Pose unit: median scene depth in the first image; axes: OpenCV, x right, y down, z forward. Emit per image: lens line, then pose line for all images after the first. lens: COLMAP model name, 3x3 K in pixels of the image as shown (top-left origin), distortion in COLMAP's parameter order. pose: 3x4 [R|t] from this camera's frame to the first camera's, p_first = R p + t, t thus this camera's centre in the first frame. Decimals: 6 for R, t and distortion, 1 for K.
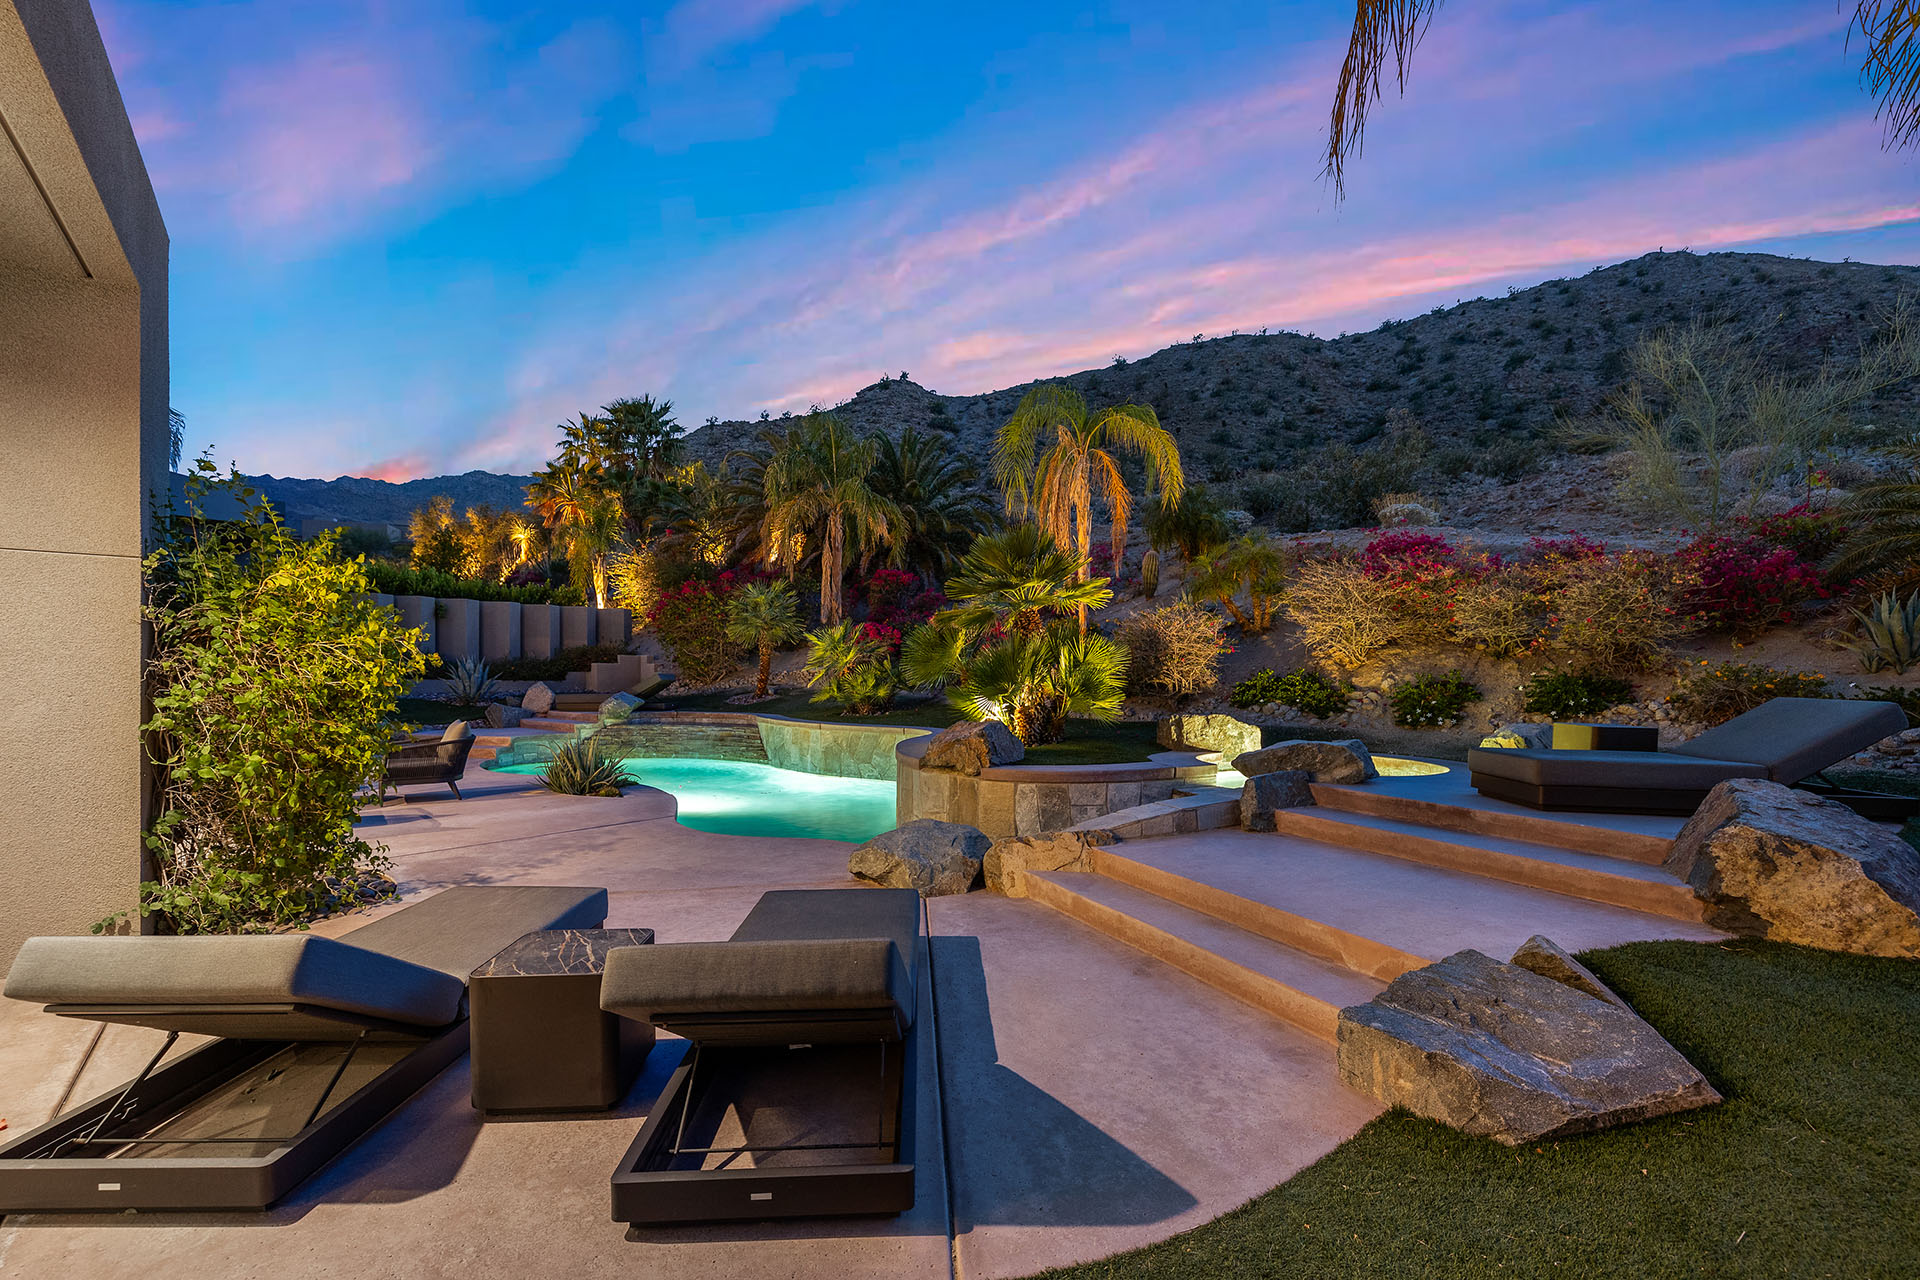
lens RADIAL K [[838.5, 0, 978.0], [0, 838.5, 681.4], [0, 0, 1]] dist [0.001424, 0.000194]
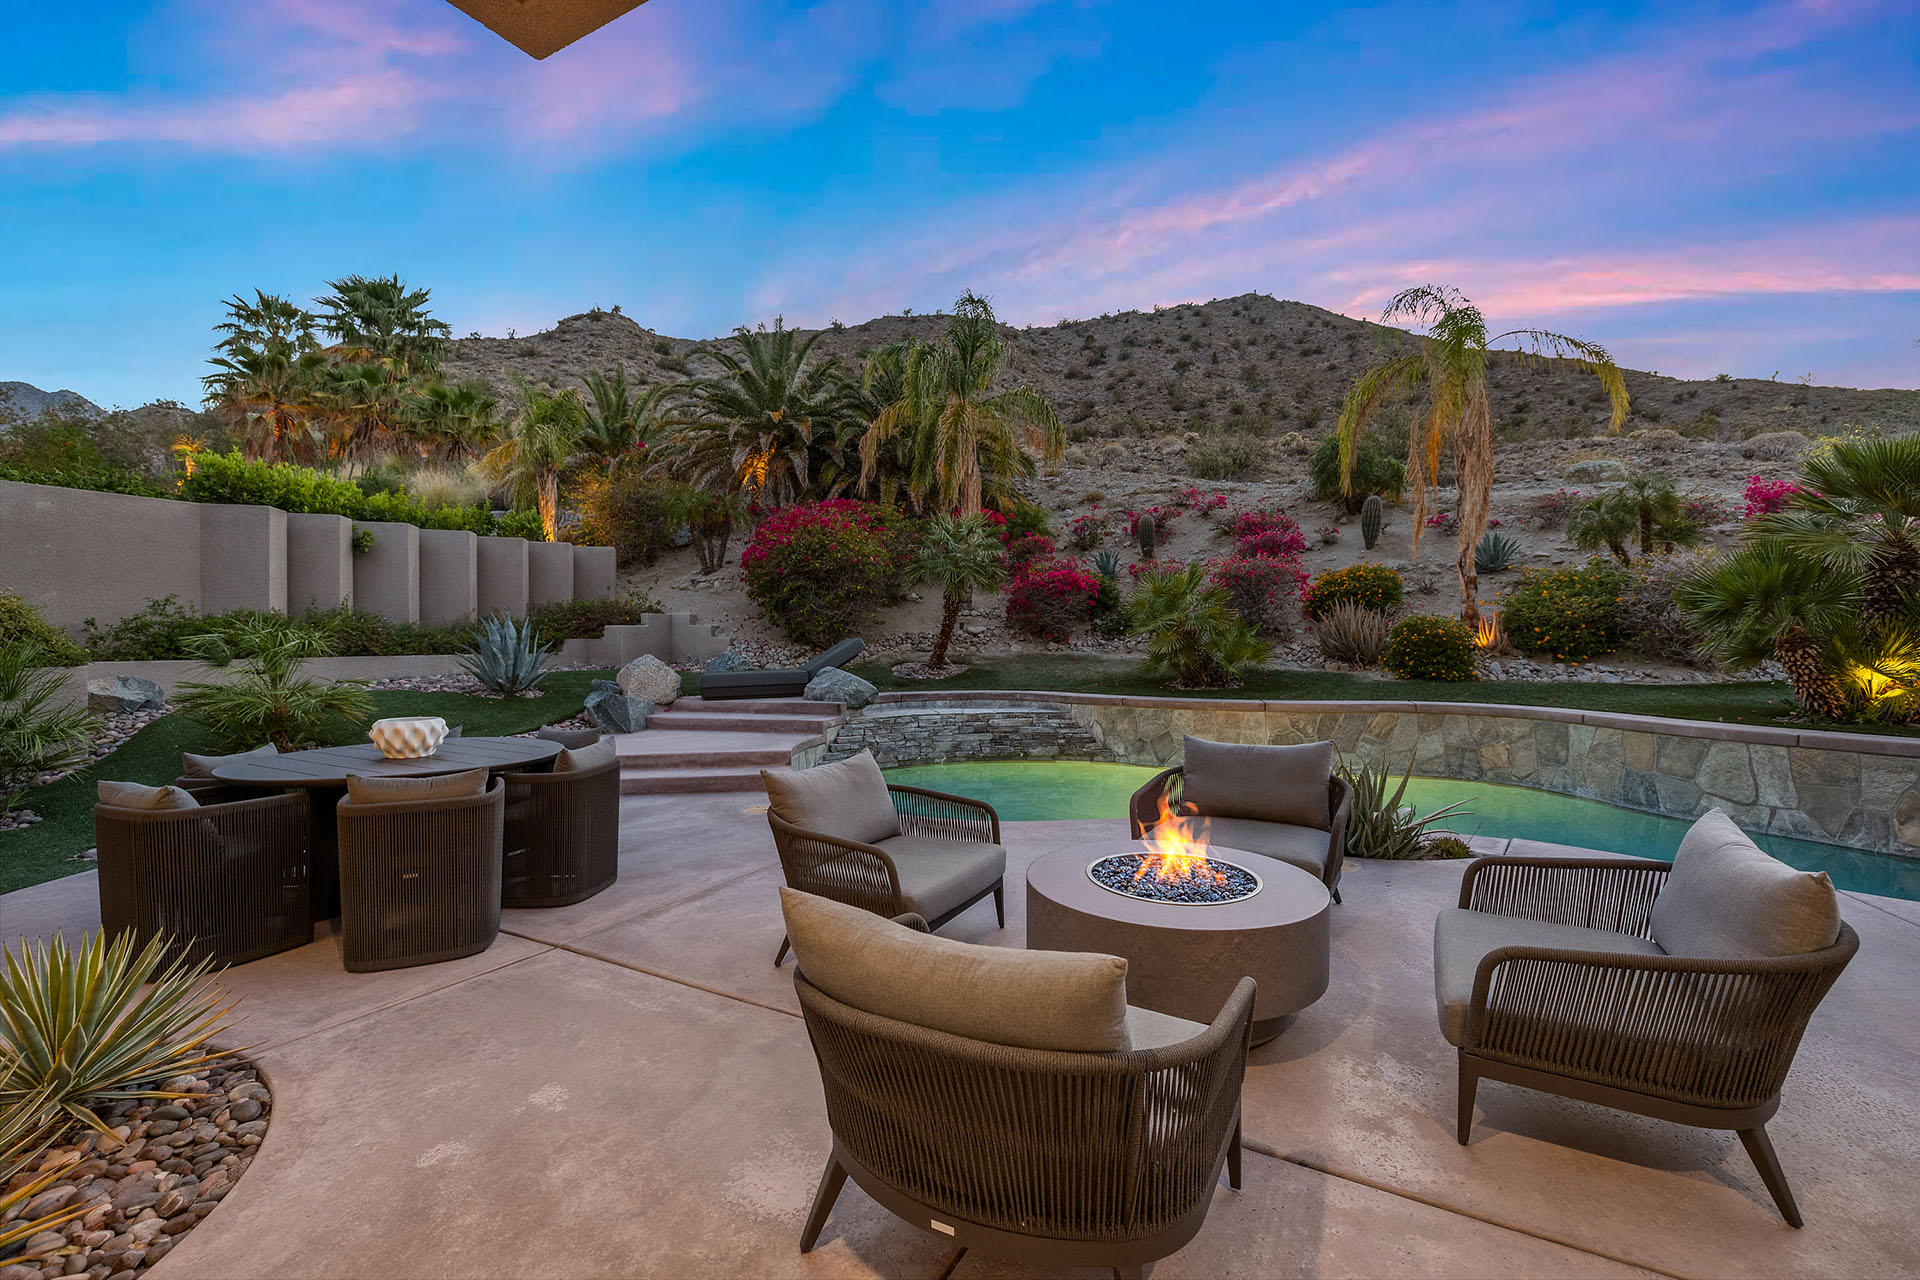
lens RADIAL K [[805.7, 0, 967.2], [0, 805.7, 630.0], [0, 0, 1]] dist [0.001681, -0.000004]
pose [[0.925732, -0.014558, 0.377900, -0.089116], [0.018587, 0.999803, -0.007016, -0.001593], [-0.377723, 0.013518, 0.925820, 0.058692]]
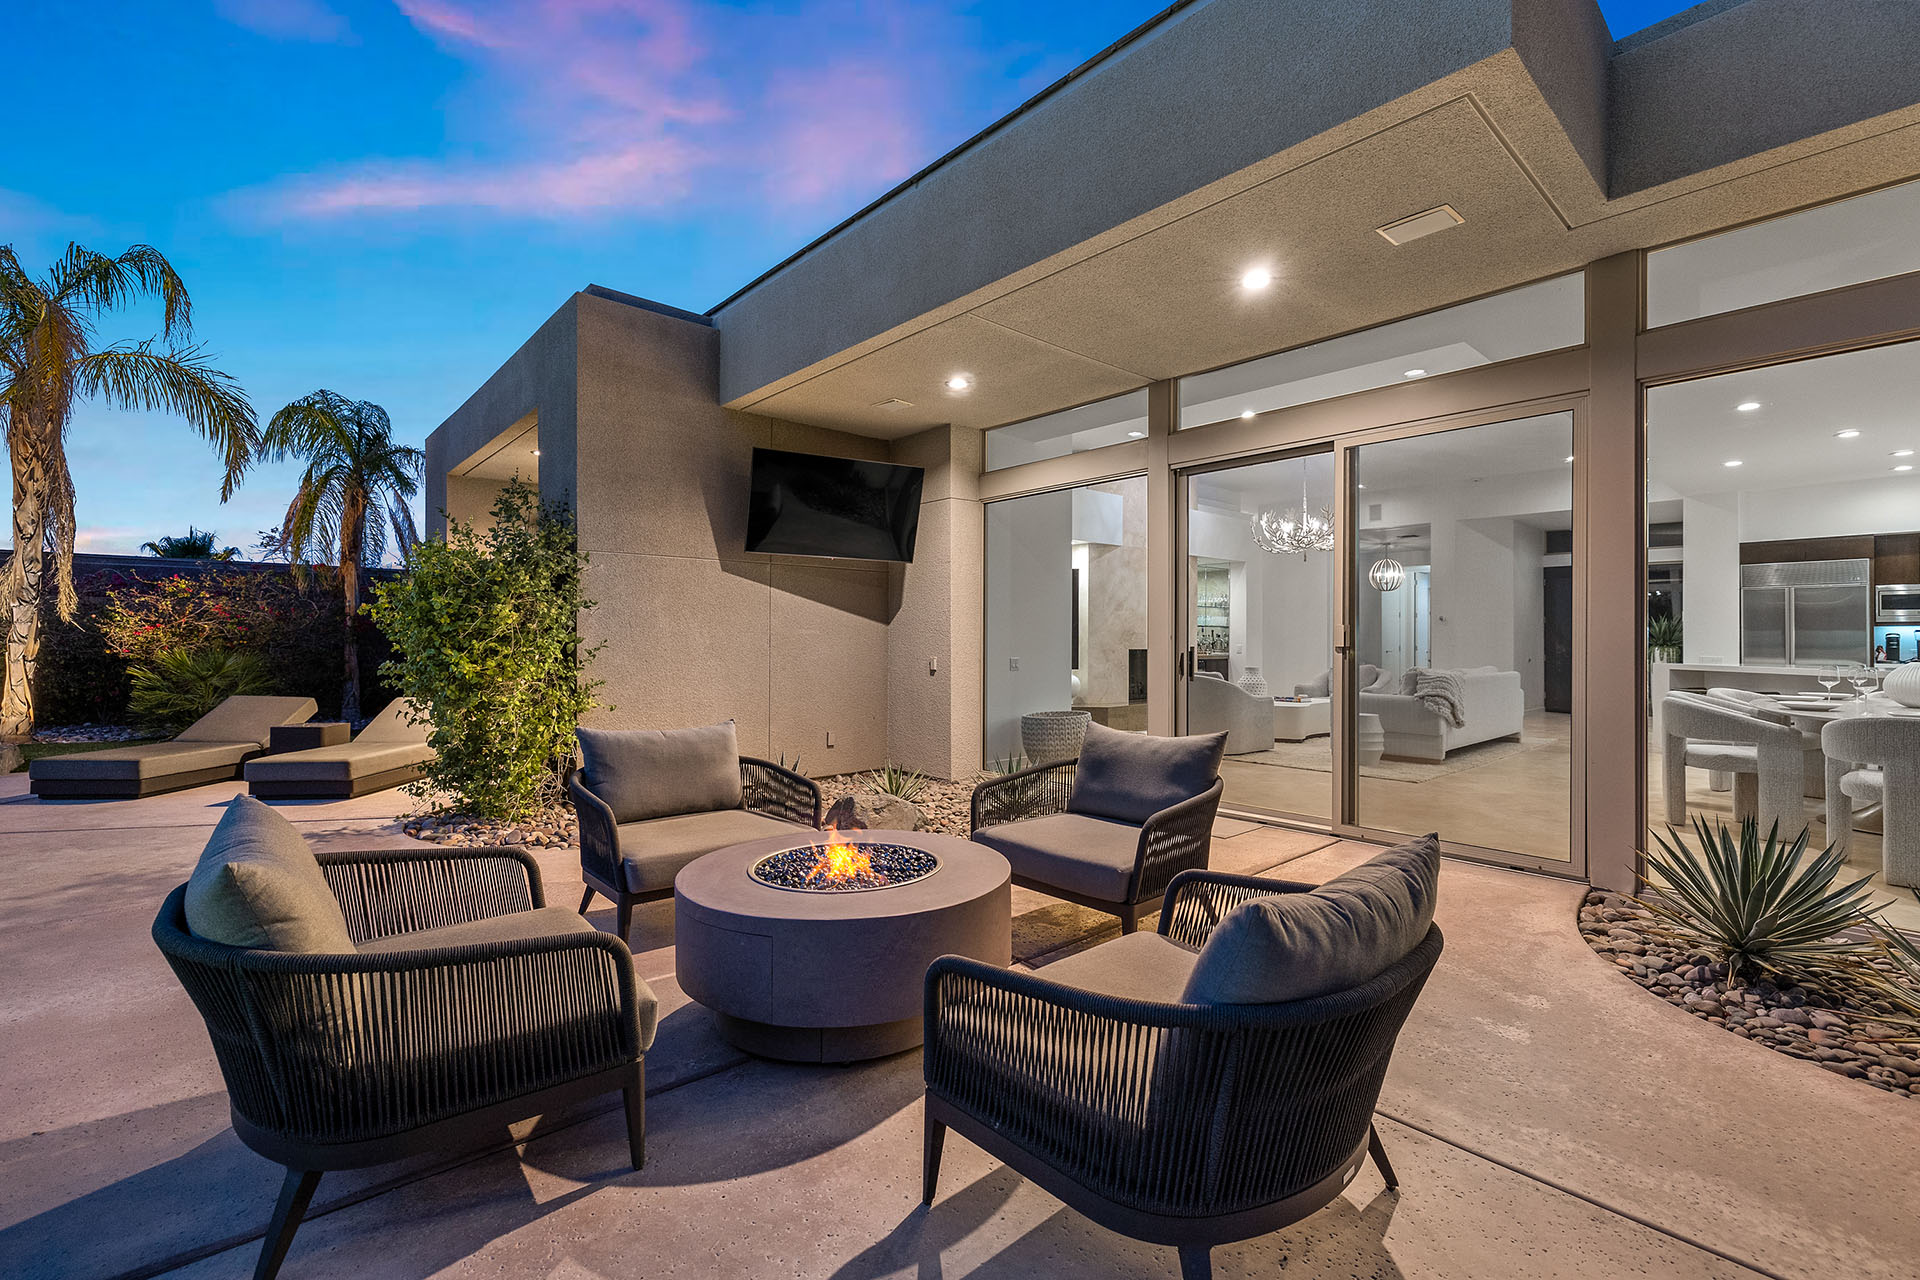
lens RADIAL K [[828.4, 0, 965.1], [0, 828.4, 631.4], [0, 0, 1]] dist [0.002092, -0.000565]
pose [[-0.998408, -0.014749, -0.054450, -0.072467], [-0.014627, 0.999890, -0.002641, -0.000153], [0.054483, -0.001840, -0.998513, 0.113582]]
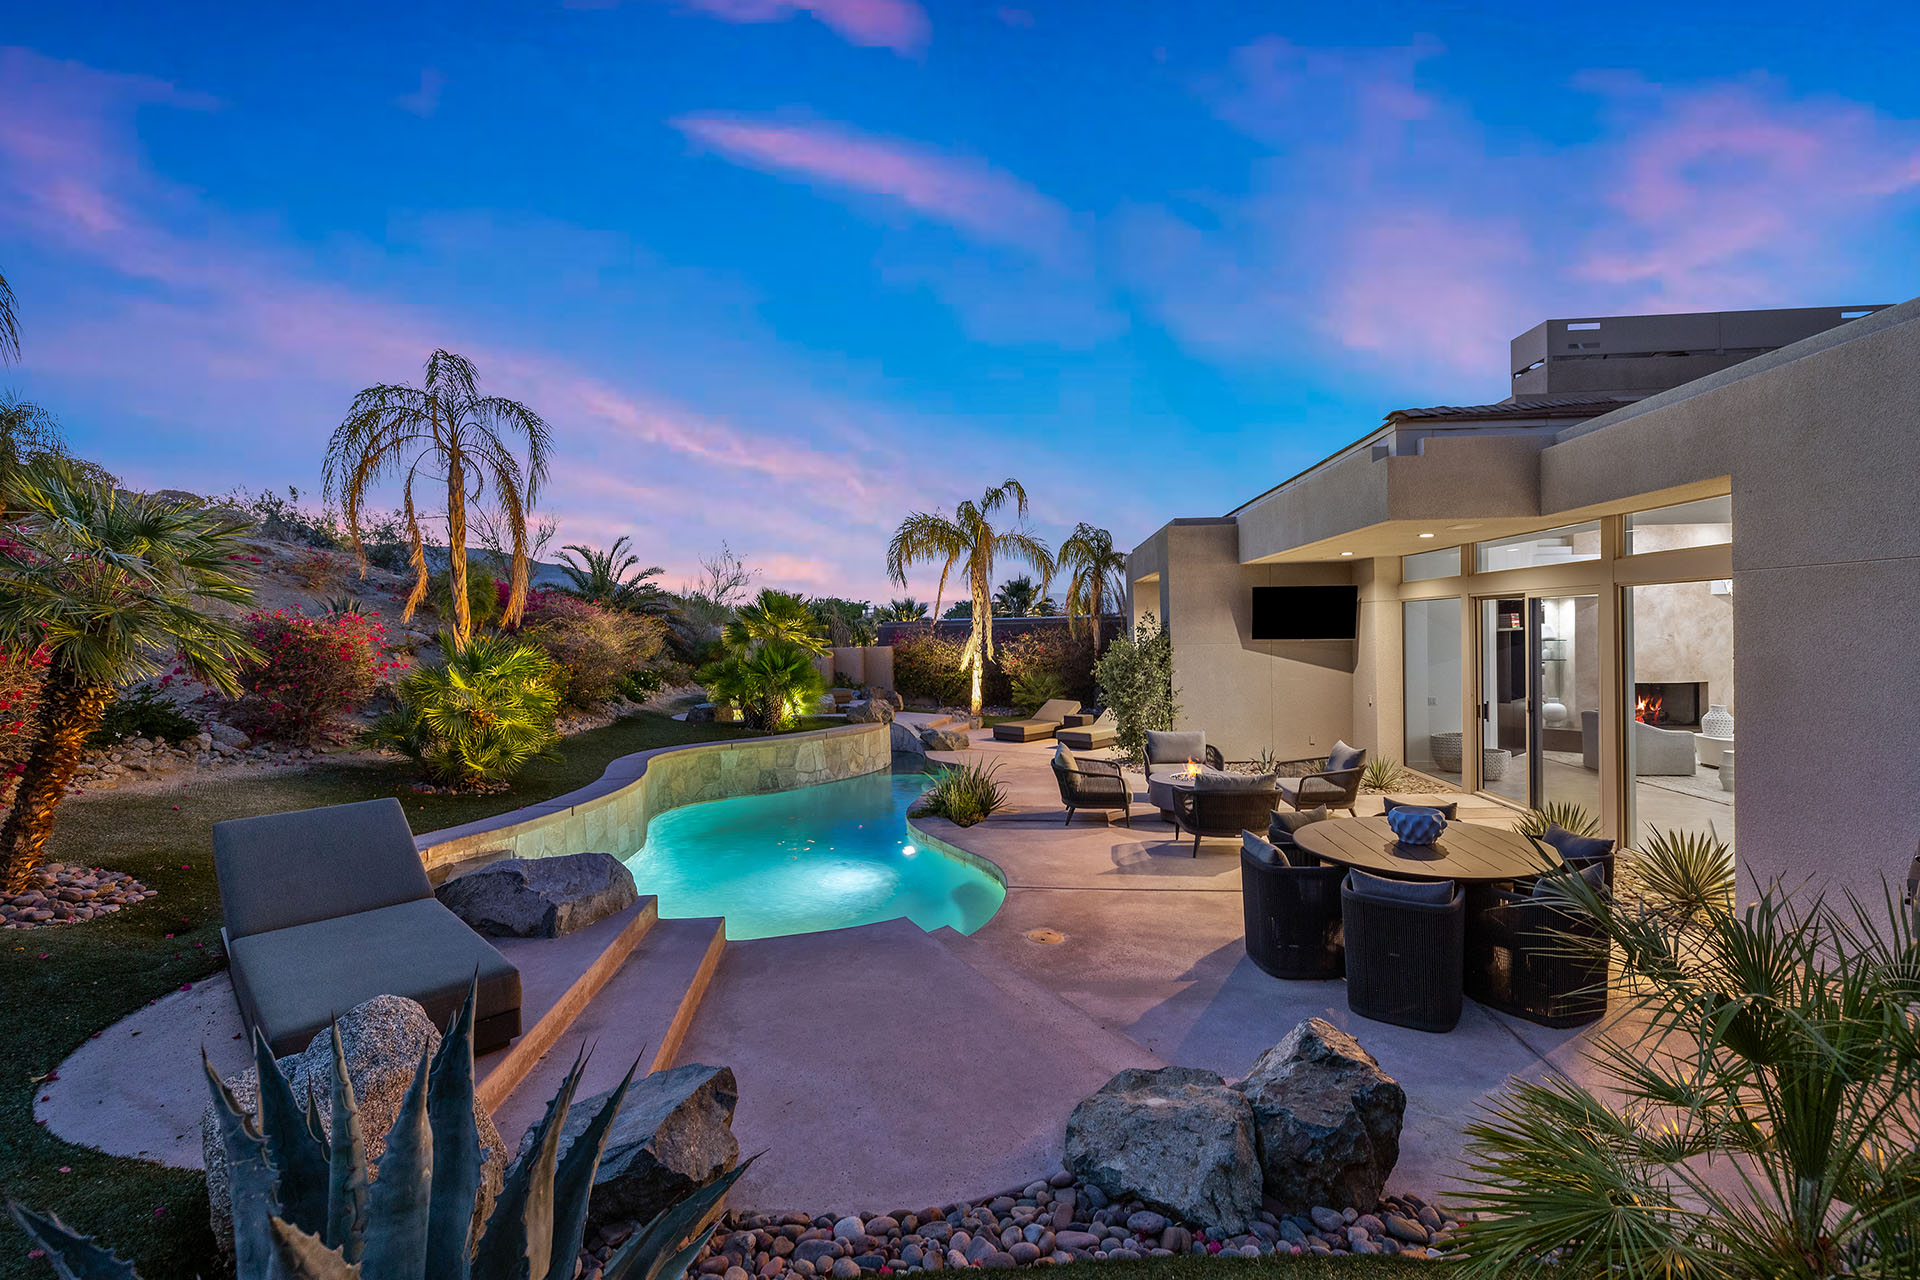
lens RADIAL K [[854.4, 0, 966.8], [0, 854.4, 635.2], [0, 0, 1]] dist [0.000186, -0.000070]
pose [[-0.731102, -0.002656, 0.682263, -0.118006], [0.016340, 0.999637, 0.021400, -0.011212], [-0.682072, 0.026794, -0.730794, 0.175259]]
